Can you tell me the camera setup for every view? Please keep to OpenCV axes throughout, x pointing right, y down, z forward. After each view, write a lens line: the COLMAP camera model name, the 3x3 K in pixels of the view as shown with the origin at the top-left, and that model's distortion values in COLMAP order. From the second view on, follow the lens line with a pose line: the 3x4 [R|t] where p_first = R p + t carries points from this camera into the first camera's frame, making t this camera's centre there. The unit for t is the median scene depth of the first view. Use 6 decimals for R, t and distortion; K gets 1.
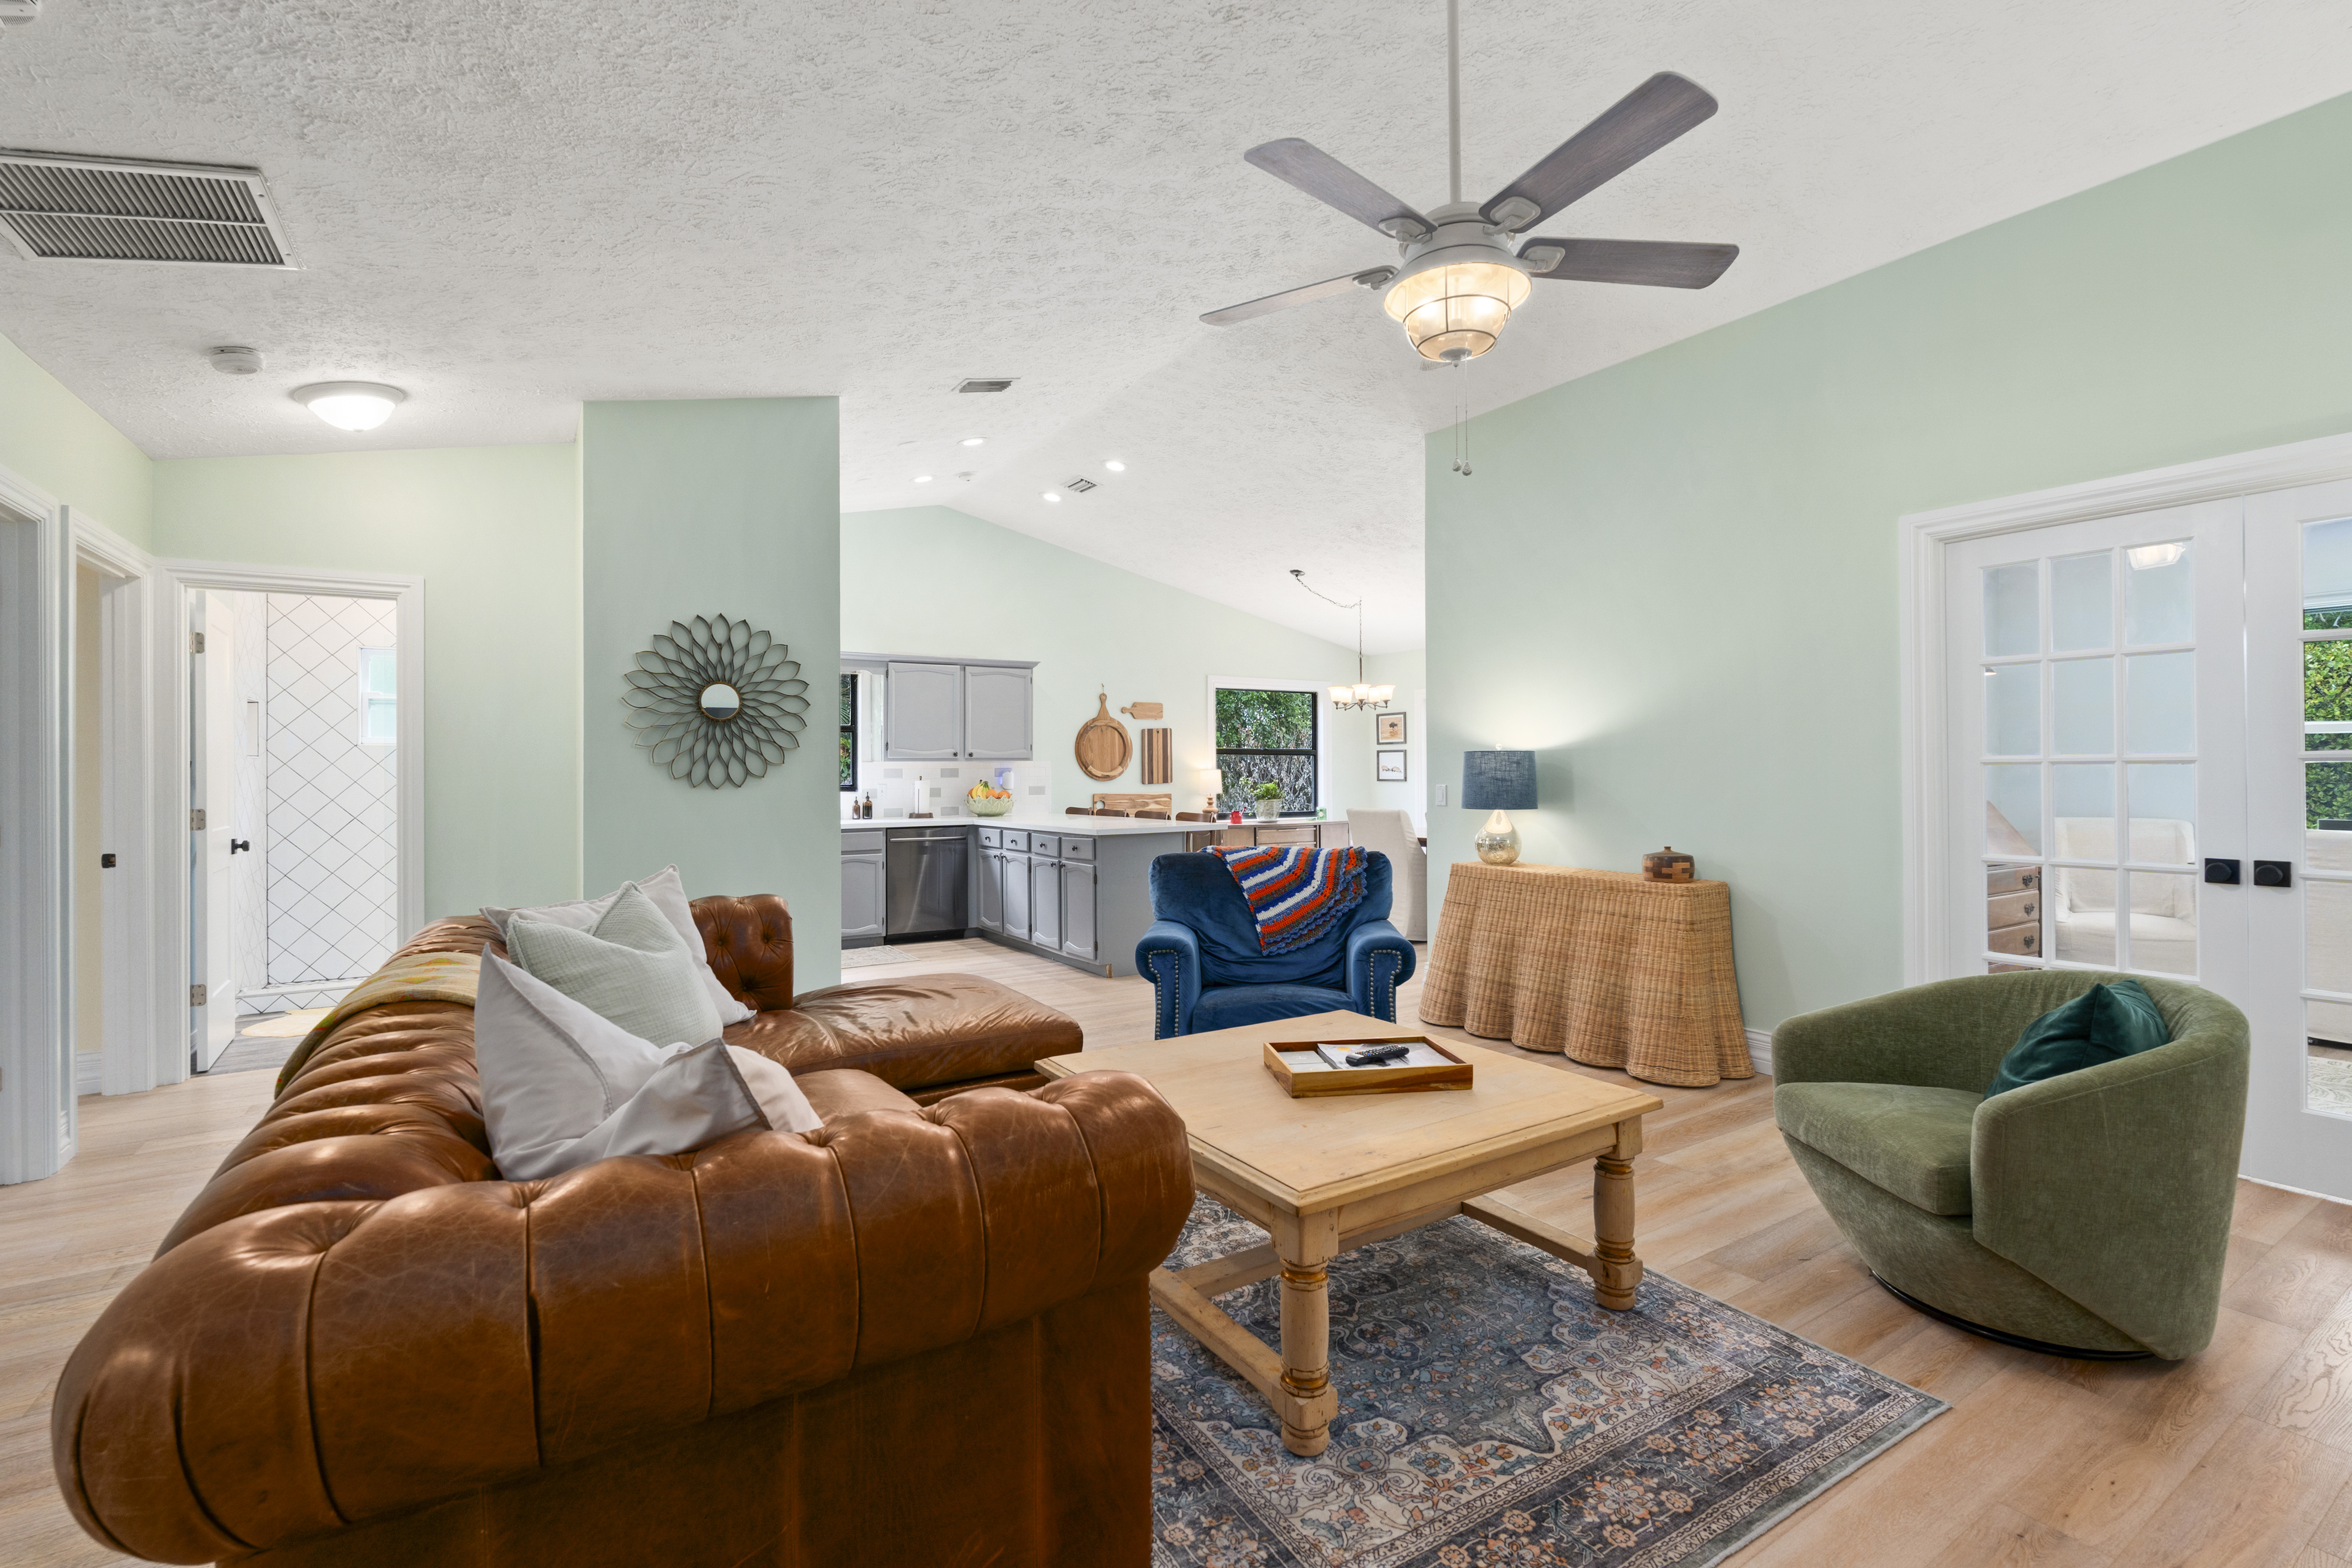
lens RADIAL K [[1029.3, 0, 1153.5], [0, 1029.3, 770.4], [0, 0, 1]] dist [-0.001822, -0.000095]
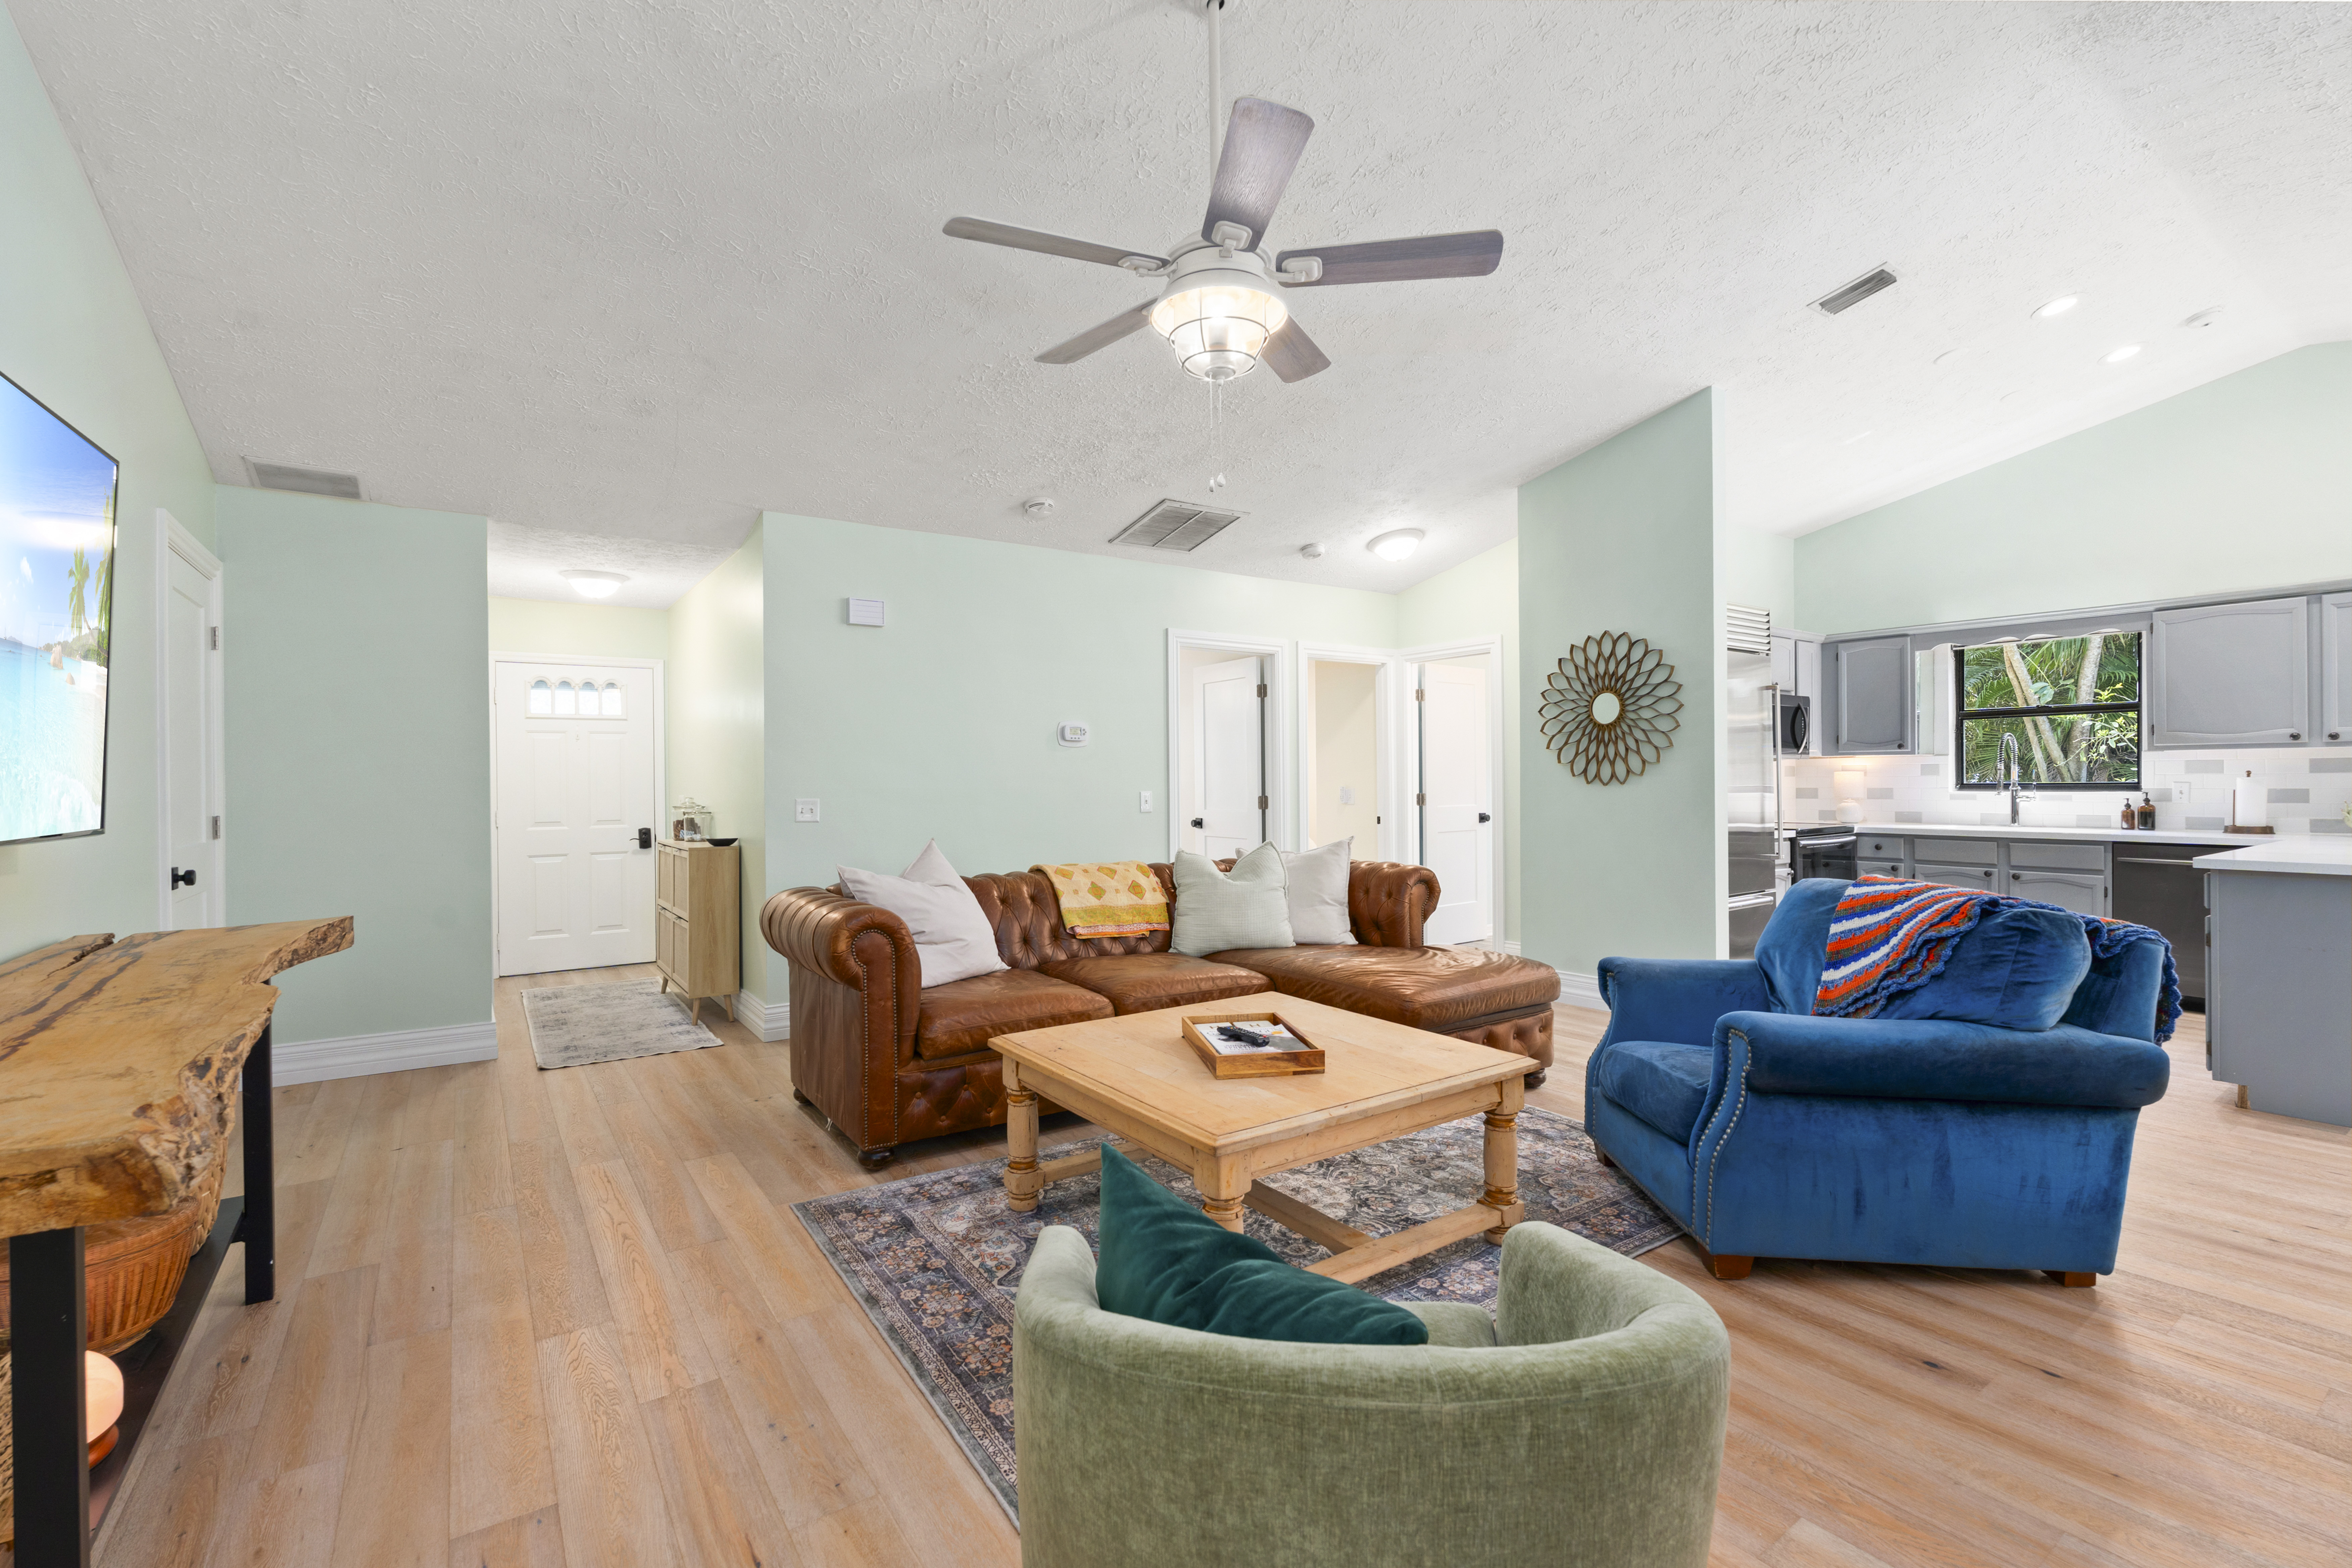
lens RADIAL K [[1029.3, 0, 1178.2], [0, 1029.3, 781.2], [0, 0, 1]] dist [-0.001822, -0.000095]
pose [[0.054744, 0.009185, -0.998458, 0.682456], [0.010269, 0.999900, 0.009761, -0.001878], [0.998448, -0.010788, 0.054644, 0.459400]]
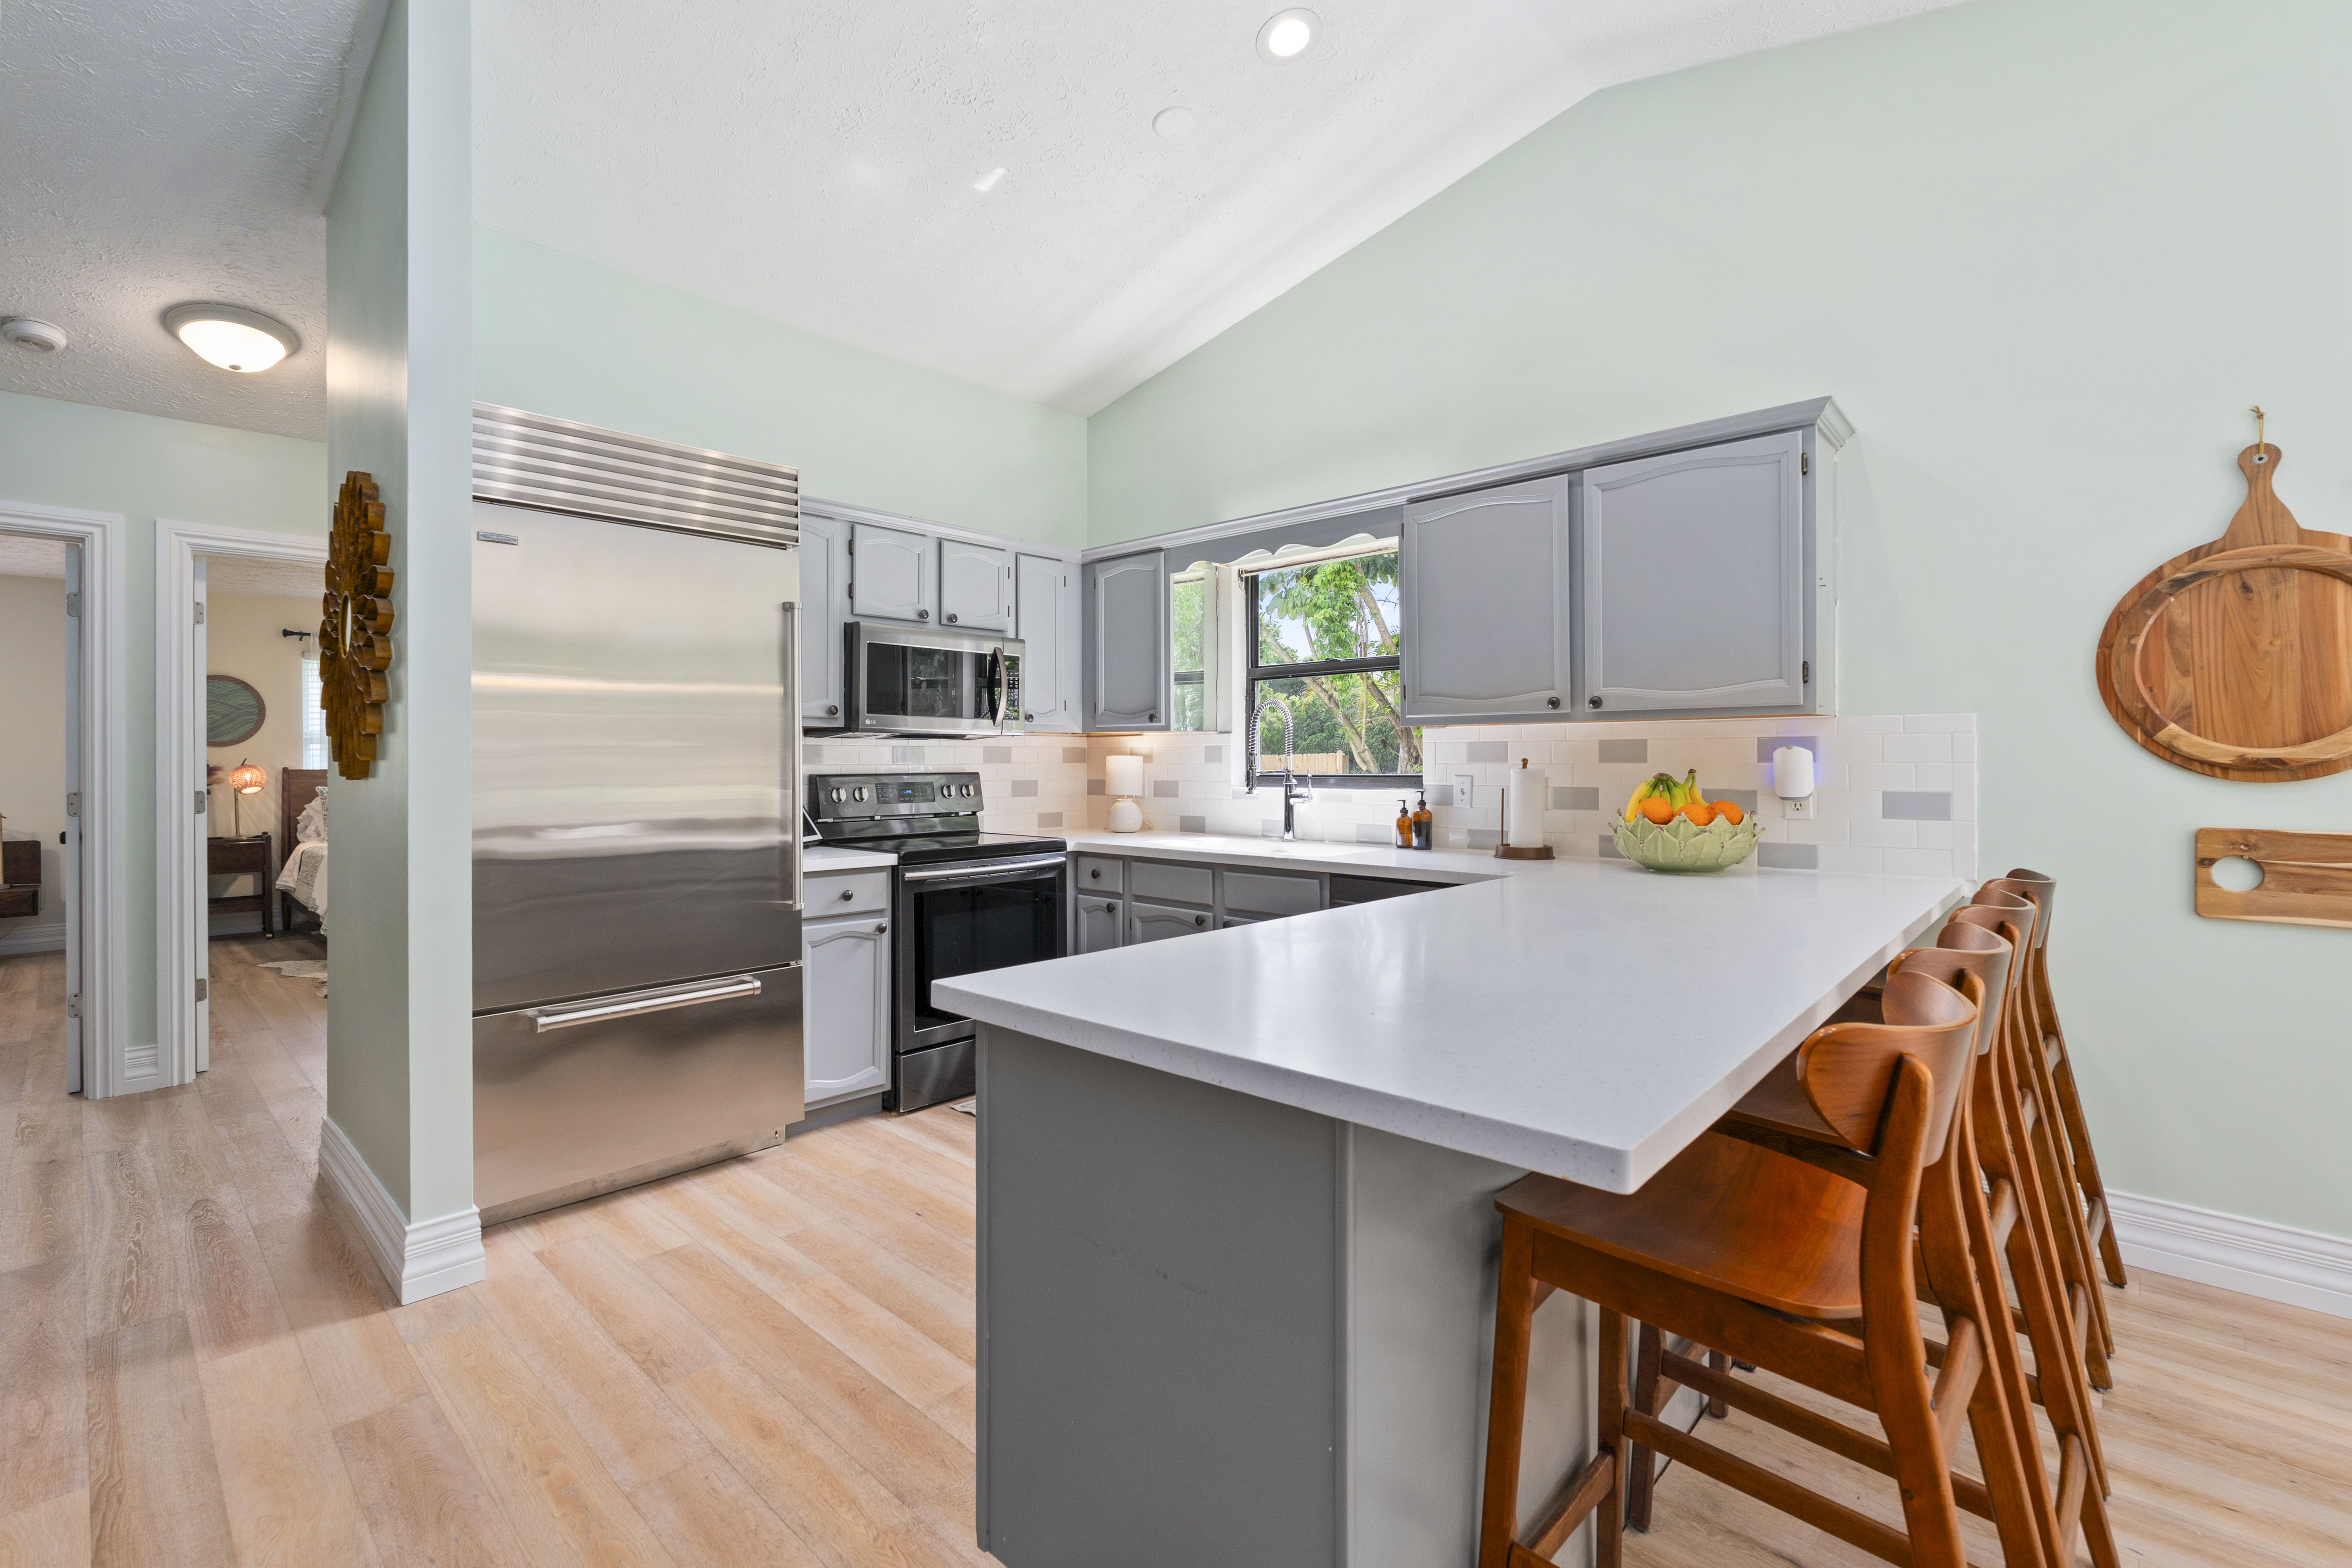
lens RADIAL K [[1029.3, 0, 1170.8], [0, 1029.3, 762.5], [0, 0, 1]] dist [-0.001822, -0.000095]
pose [[0.262602, 0.010280, -0.964849, 0.245011], [0.002643, 0.999932, 0.011373, 0.003405], [0.964901, -0.005537, 0.262557, 1.273101]]
